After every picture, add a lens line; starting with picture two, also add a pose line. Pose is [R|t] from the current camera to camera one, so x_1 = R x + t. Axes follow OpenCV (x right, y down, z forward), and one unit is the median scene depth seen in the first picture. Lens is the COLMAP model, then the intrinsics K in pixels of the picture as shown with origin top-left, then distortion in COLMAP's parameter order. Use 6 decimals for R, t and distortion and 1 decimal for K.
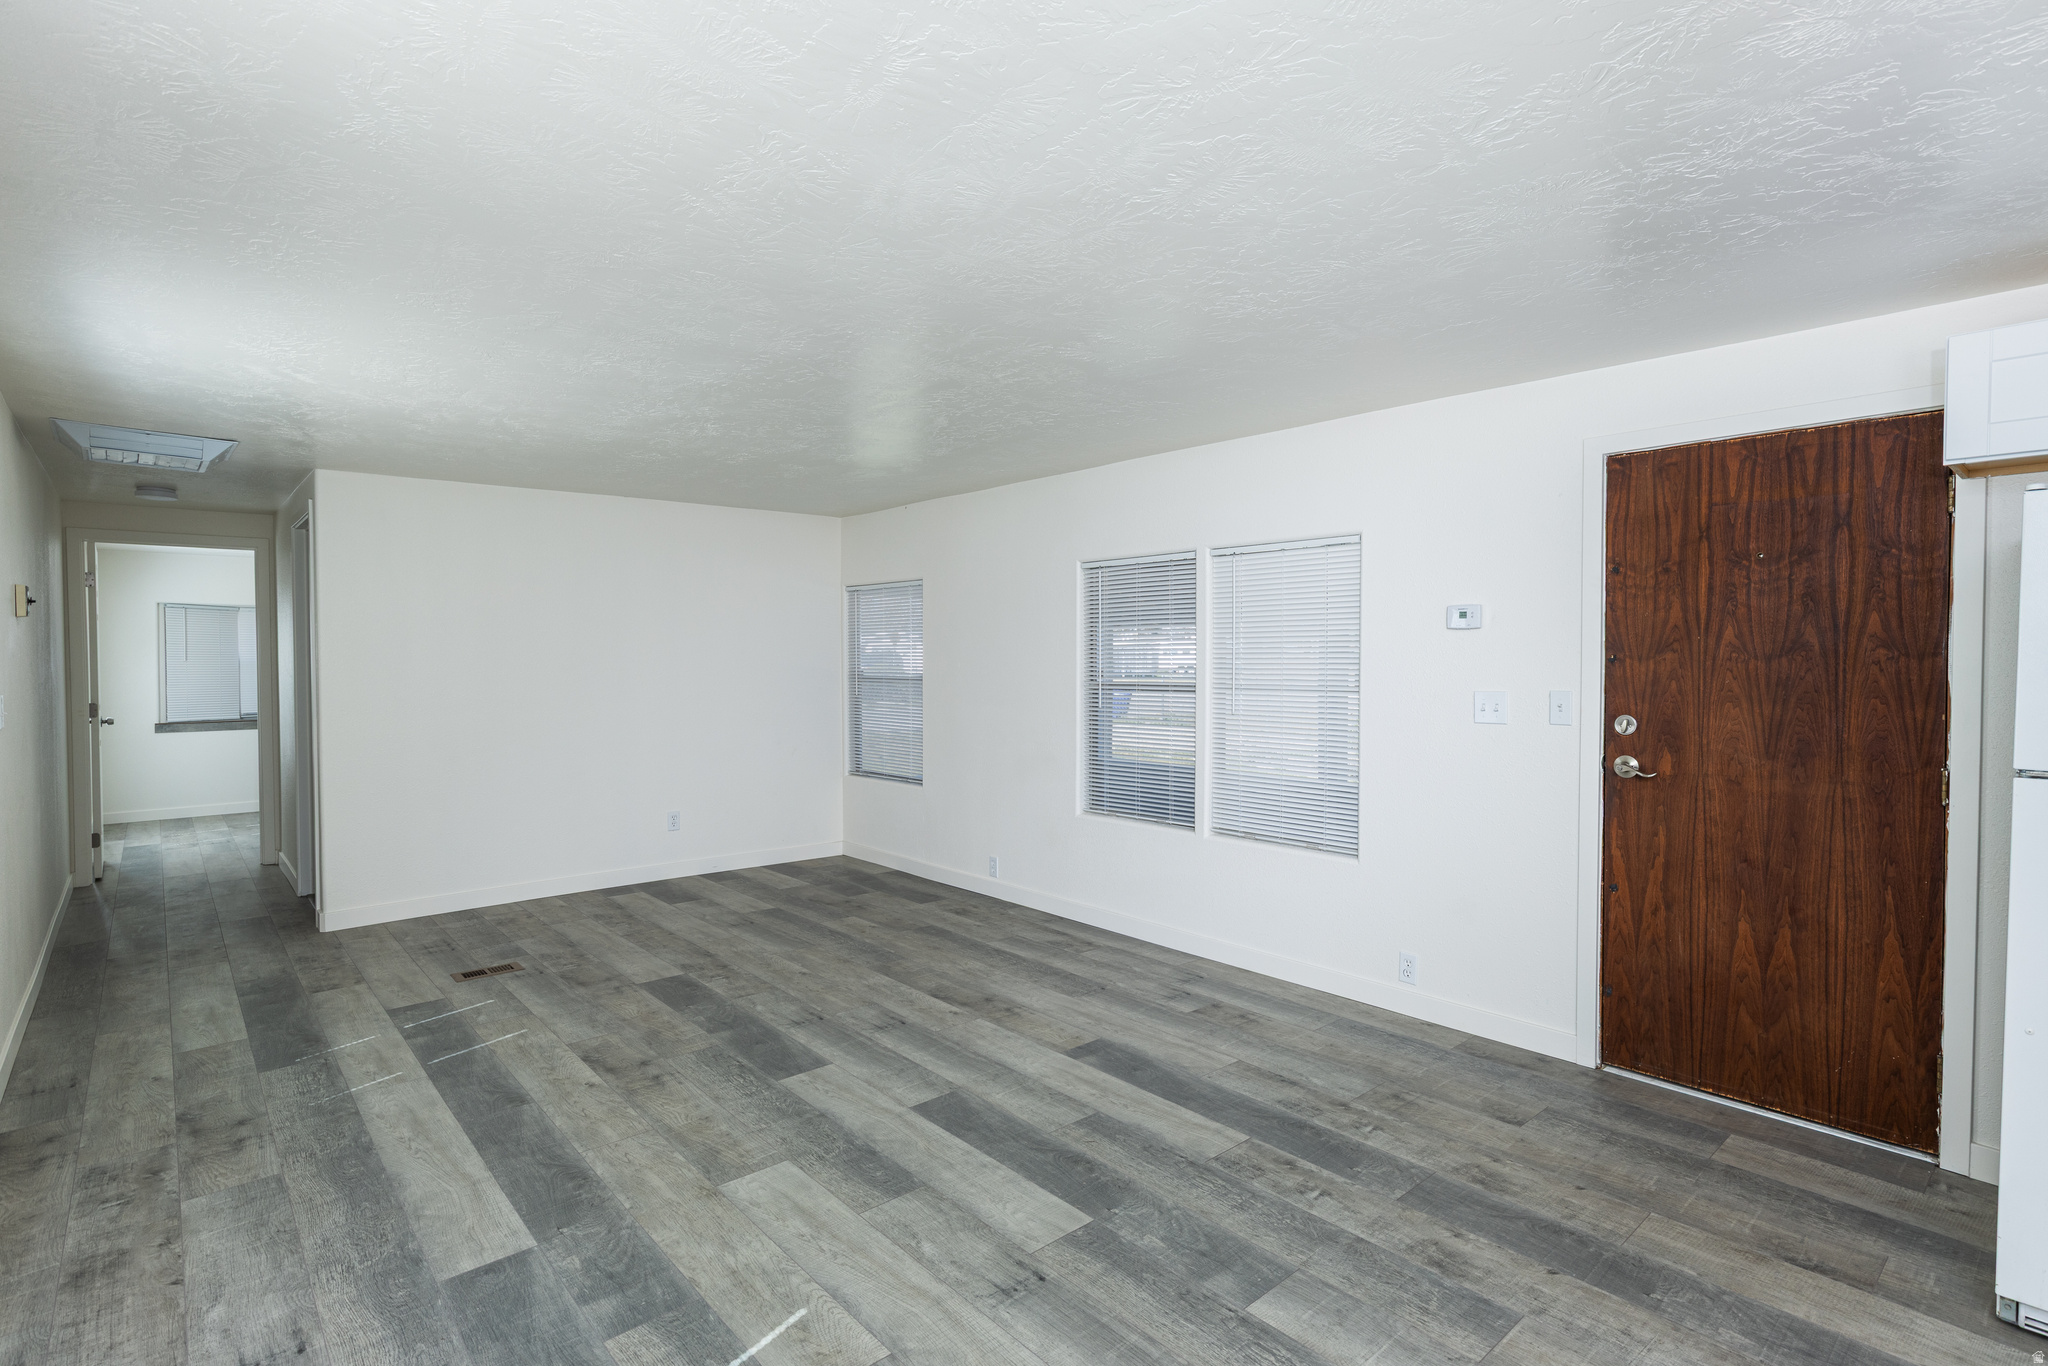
lens RADIAL K [[985.4, 0, 1044.3], [0, 985.4, 680.7], [0, 0, 1]] dist [-0.000546, -0.000620]
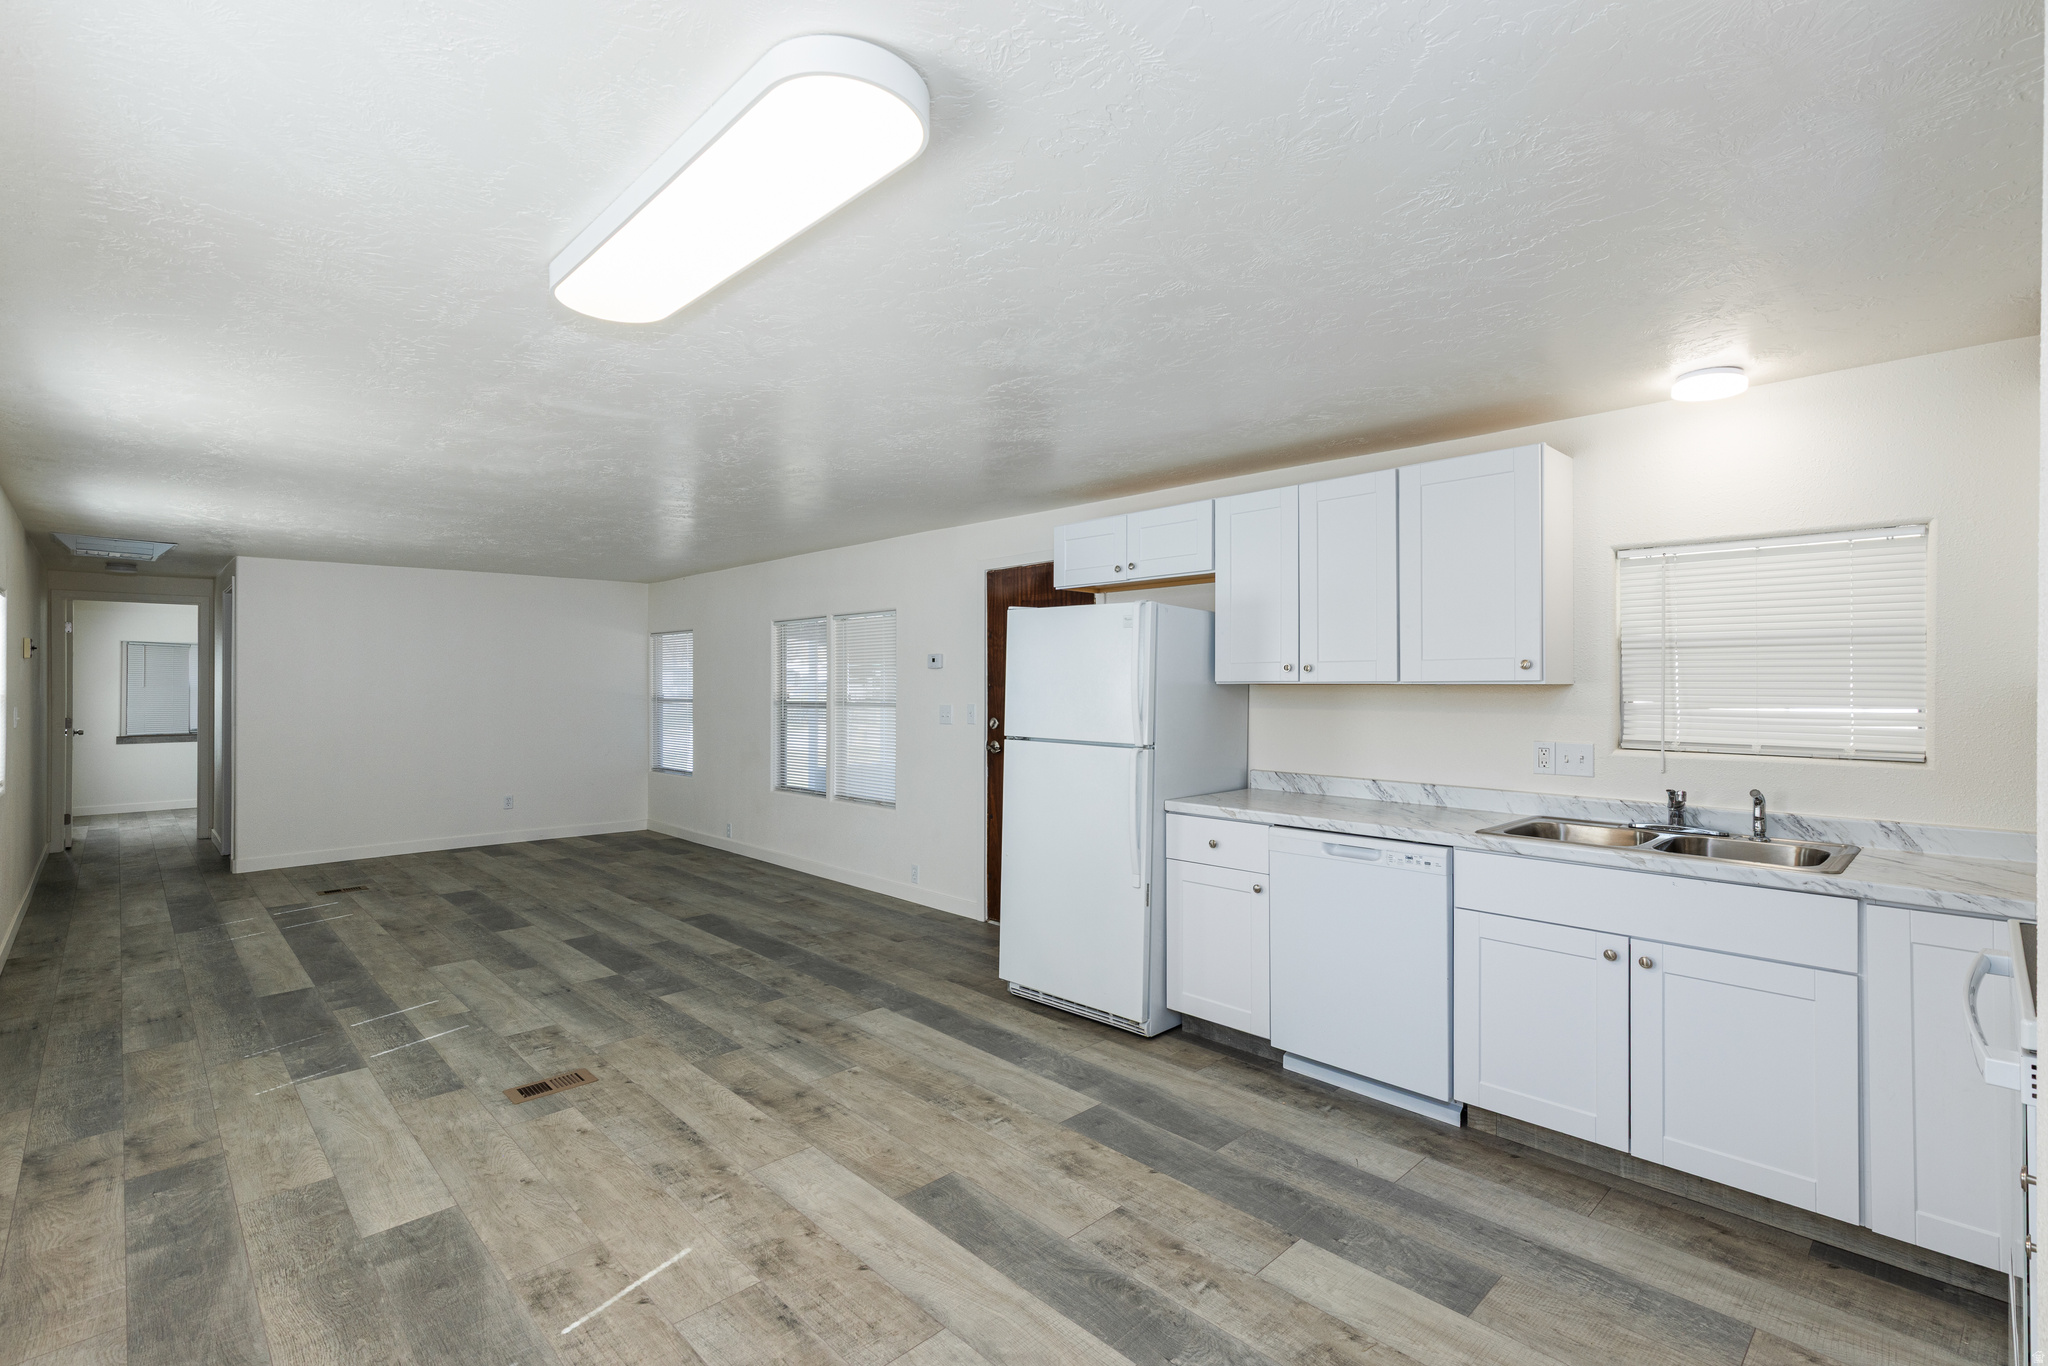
lens RADIAL K [[923.8, 0, 1038.3], [0, 923.8, 677.9], [0, 0, 1]] dist [0.011037, -0.001872]
pose [[0.999022, 0.001425, 0.044195, 0.607450], [-0.000020, 0.999496, -0.031757, 0.016871], [-0.044218, 0.031725, 0.998518, -0.670667]]
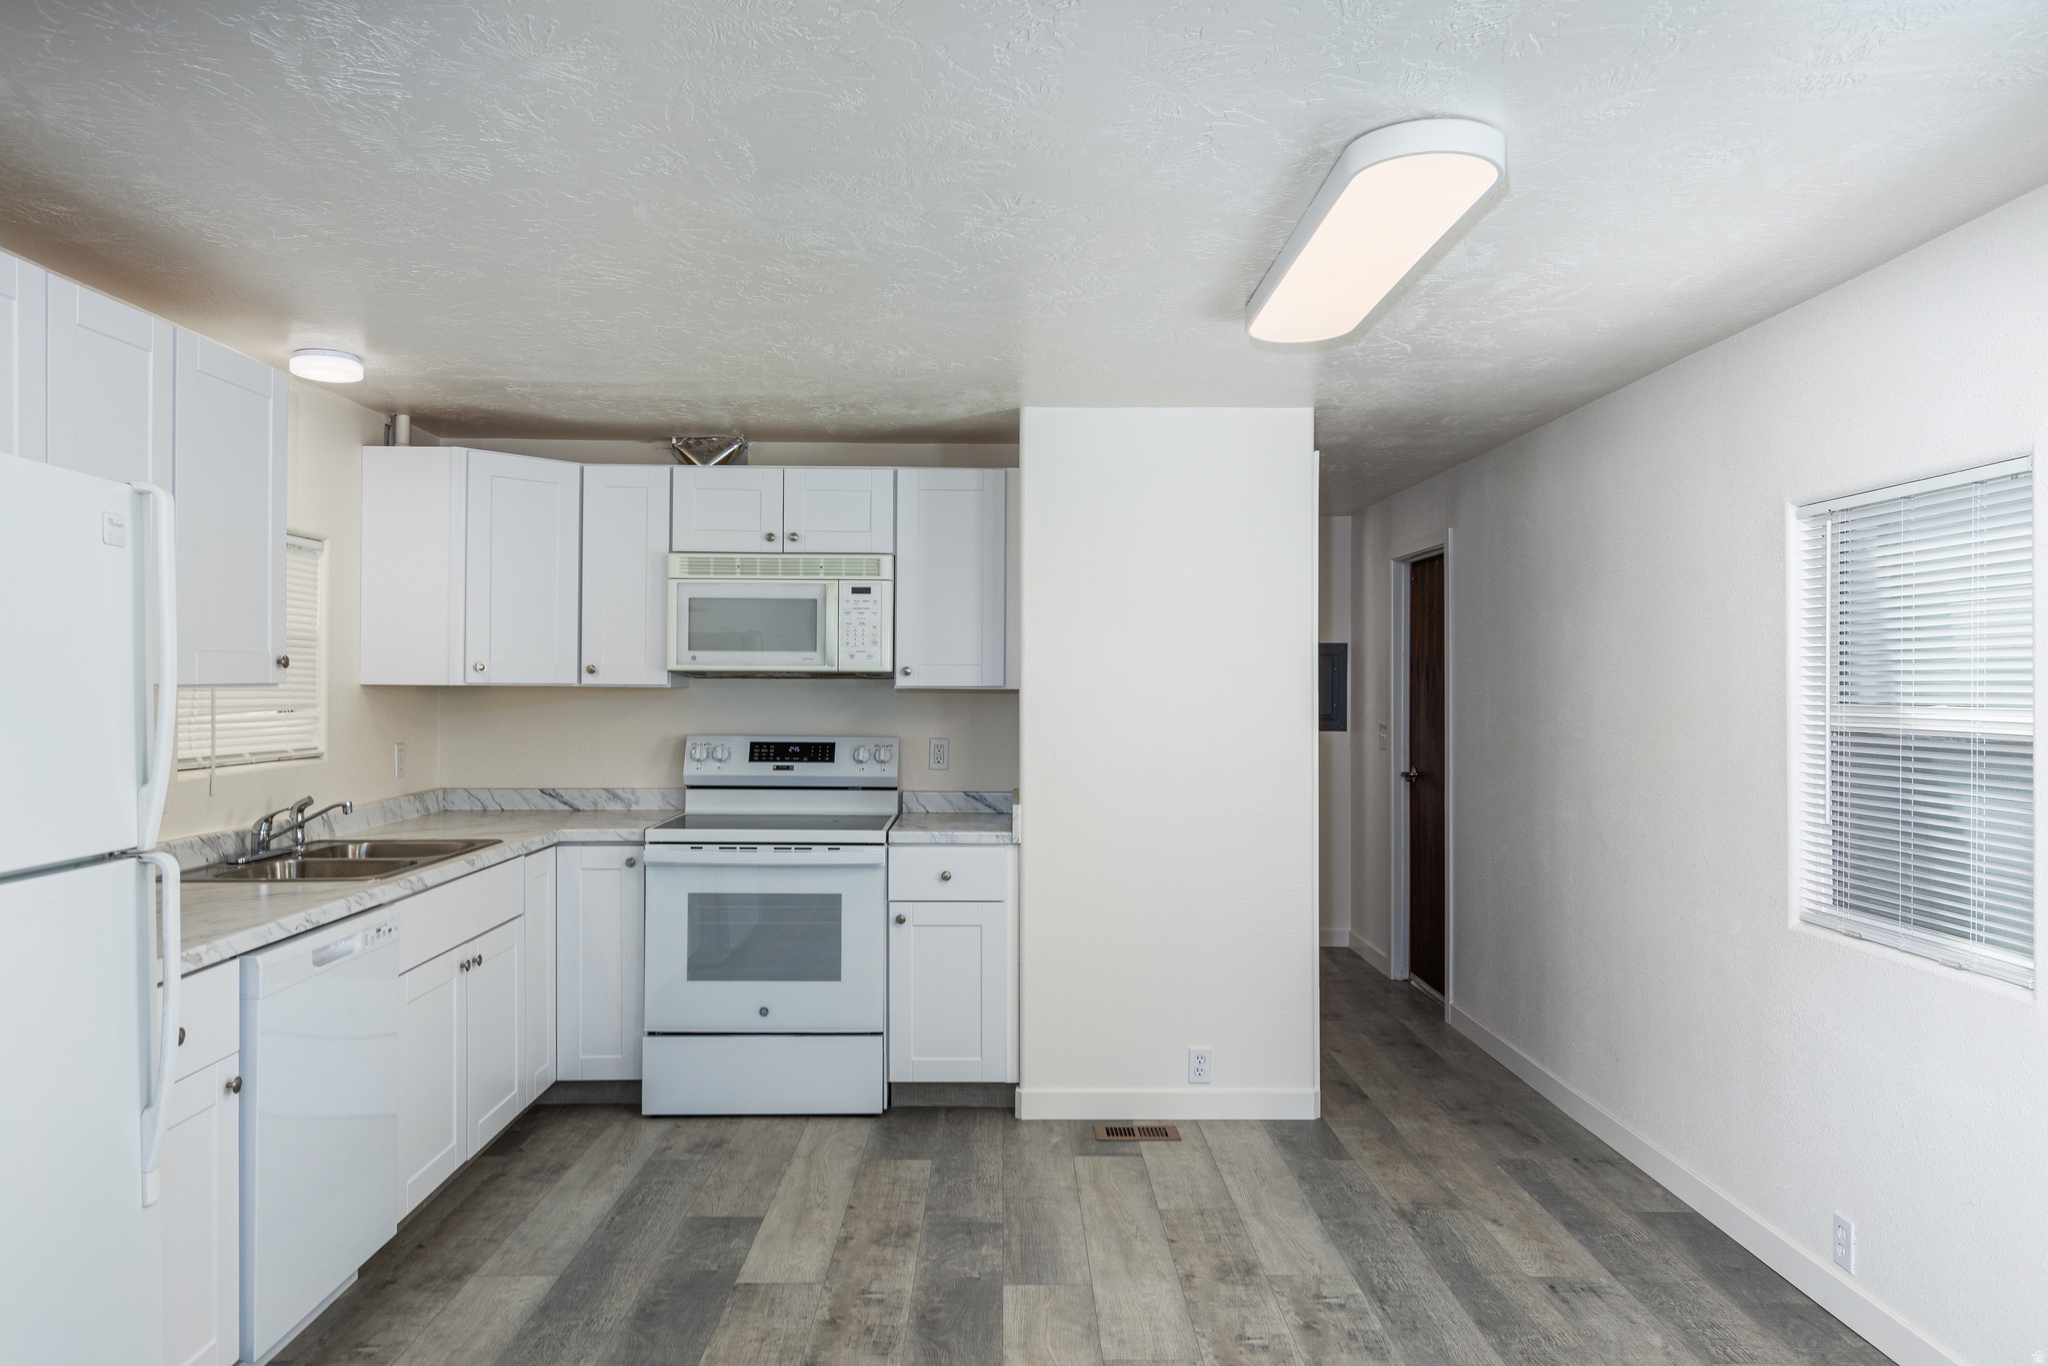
lens RADIAL K [[1373.3, 0, 1015.2], [0, 1373.3, 672.0], [0, 0, 1]] dist [-0.000818, 0.004031]
pose [[-0.743240, 0.002104, 0.669022, 0.014410], [0.013749, 0.999832, 0.012130, -0.024812], [-0.668884, 0.018214, -0.743144, 0.672483]]
